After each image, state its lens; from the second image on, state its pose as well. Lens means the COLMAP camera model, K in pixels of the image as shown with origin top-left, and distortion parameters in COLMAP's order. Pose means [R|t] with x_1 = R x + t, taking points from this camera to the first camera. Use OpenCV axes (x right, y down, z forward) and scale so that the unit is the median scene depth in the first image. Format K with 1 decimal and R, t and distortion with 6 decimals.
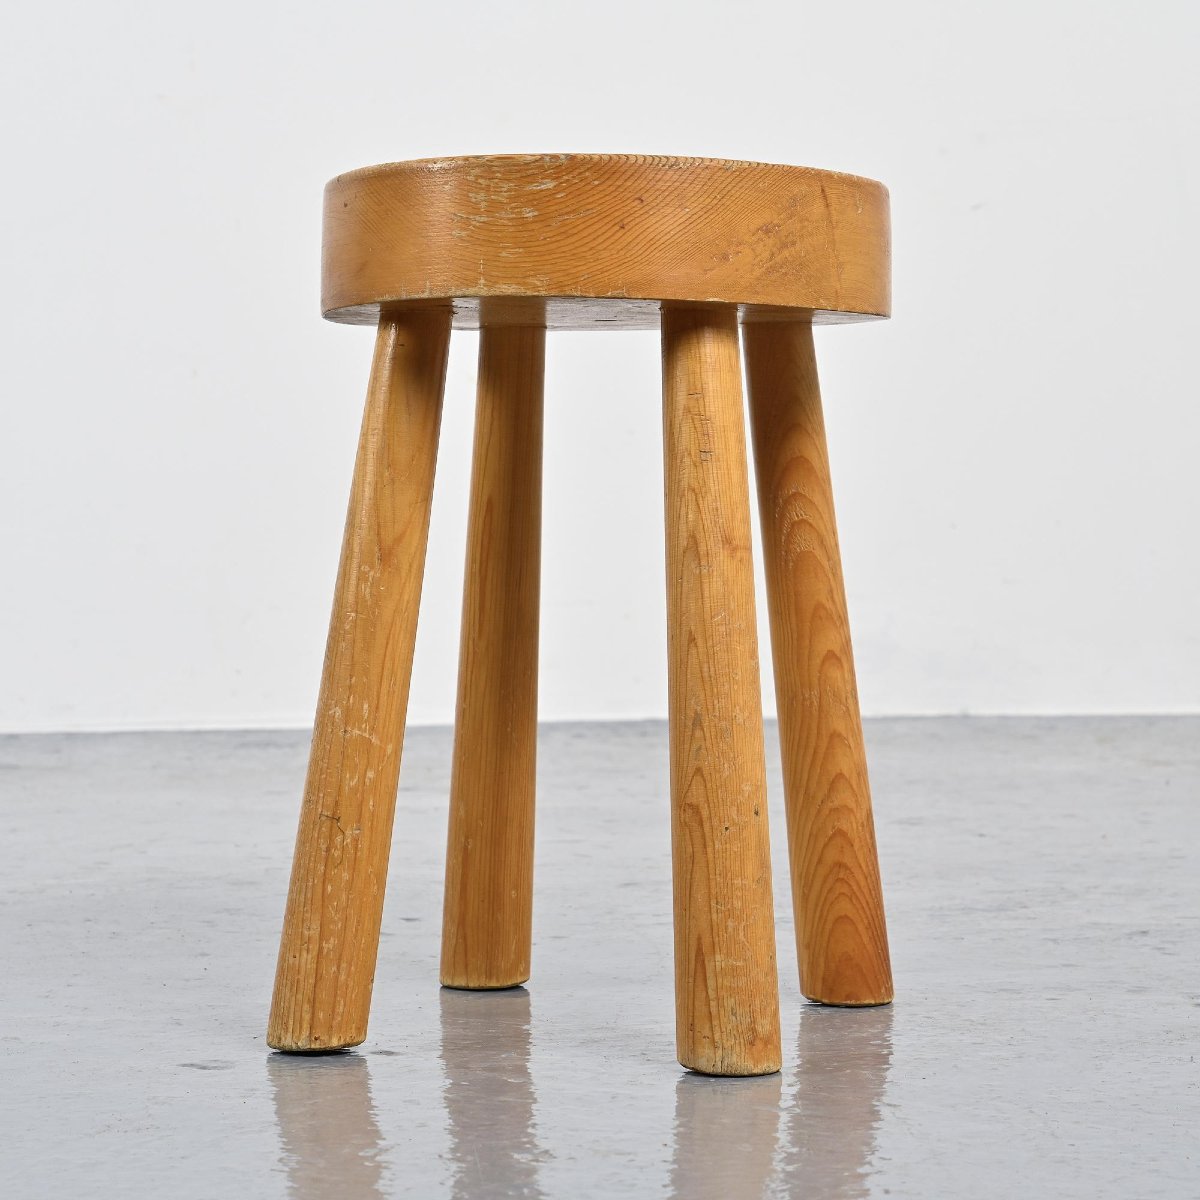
lens RADIAL K [[3599.8, 0, 600.0], [0, 3599.8, 600.0], [0, 0, 1]] dist [-0.027478, 0.054887]
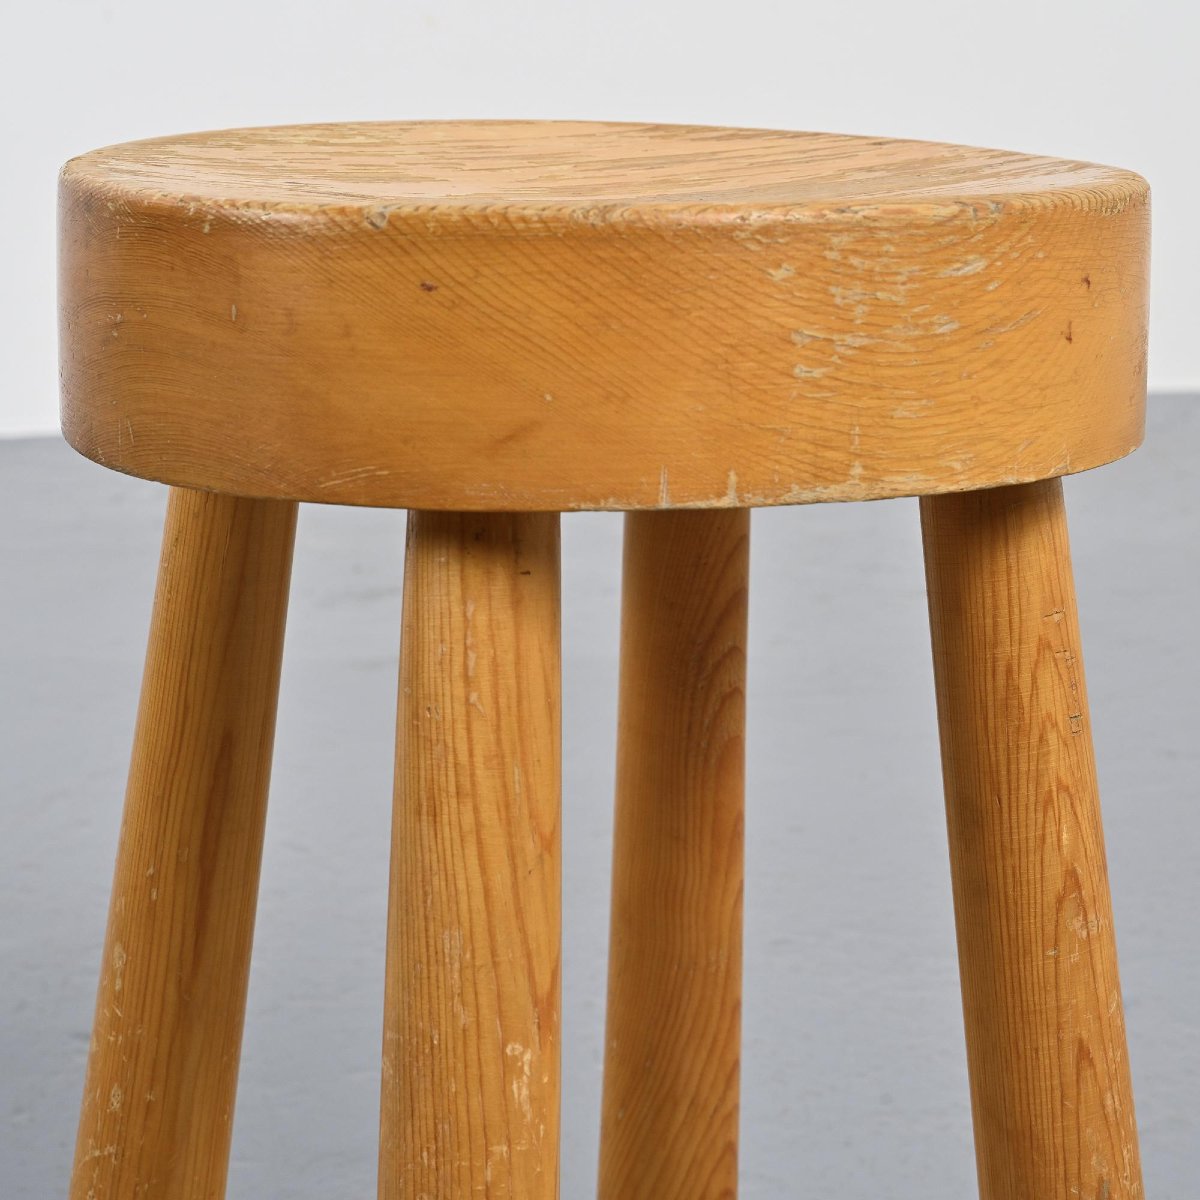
lens RADIAL K [[2962.7, 0, 643.9], [0, 2962.7, 568.6], [0, 0, 1]] dist [-0.009233, -0.029132]
pose [[0.658723, -0.157786, 0.735654, -0.342430], [0.007958, 0.979169, 0.202890, -0.155232], [-0.752343, -0.127794, 0.646257, 0.759666]]
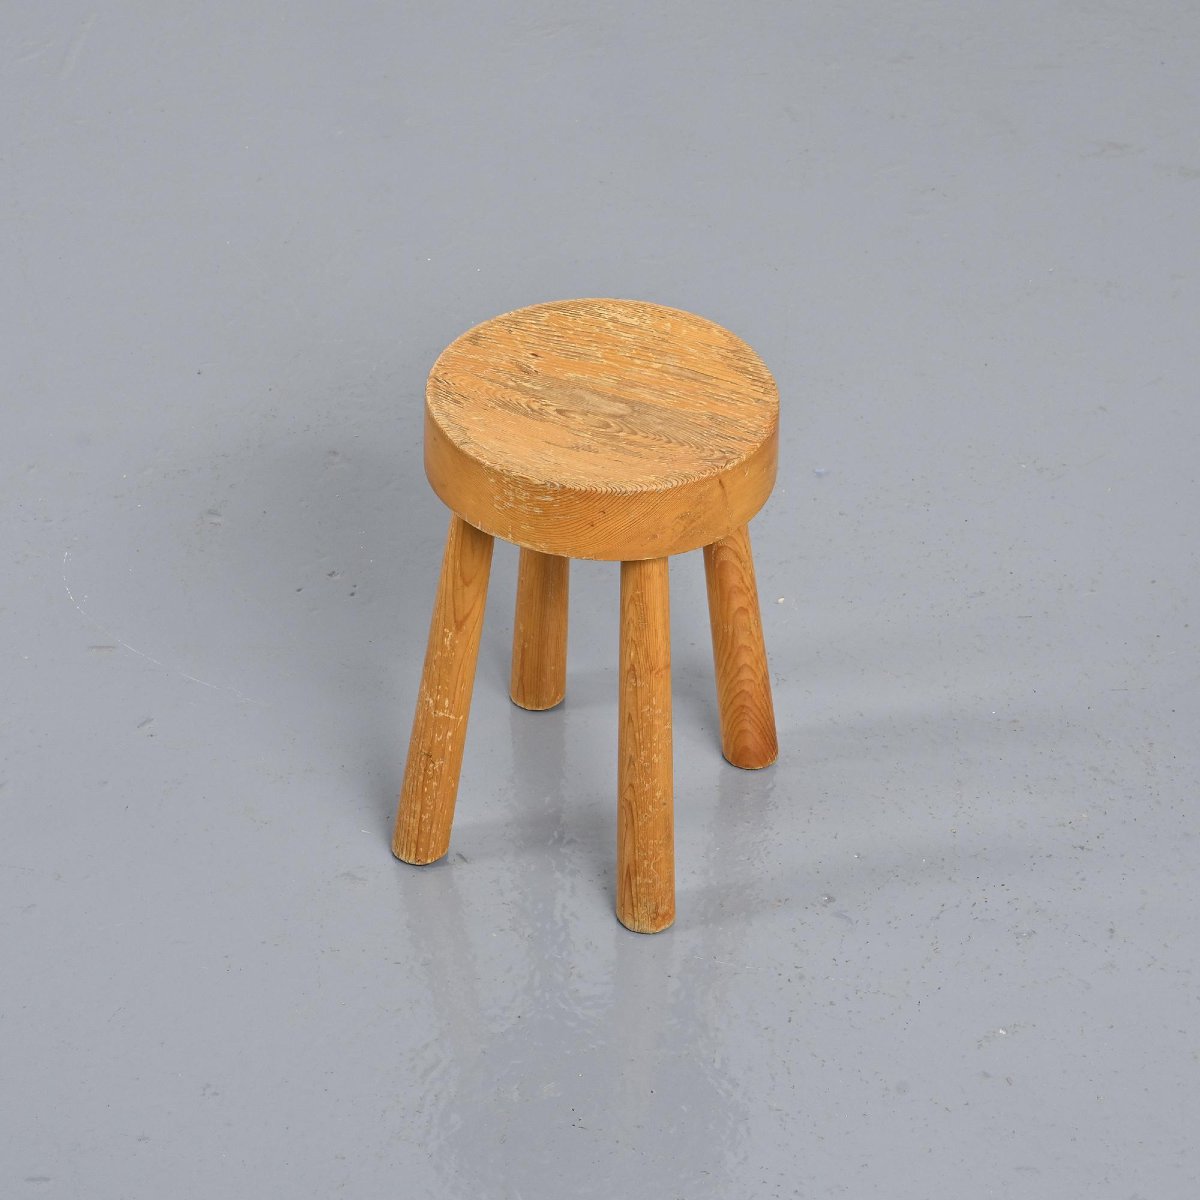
lens RADIAL K [[4101.2, 0, 600.0], [0, 4101.2, 600.0], [0, 0, 1]] dist [-0.040745, 0.179331]
pose [[0.994654, 0.072132, -0.073891, 0.151020], [-0.017026, 0.820338, 0.571625, -1.149389], [0.101848, -0.567311, 0.817181, -0.569410]]
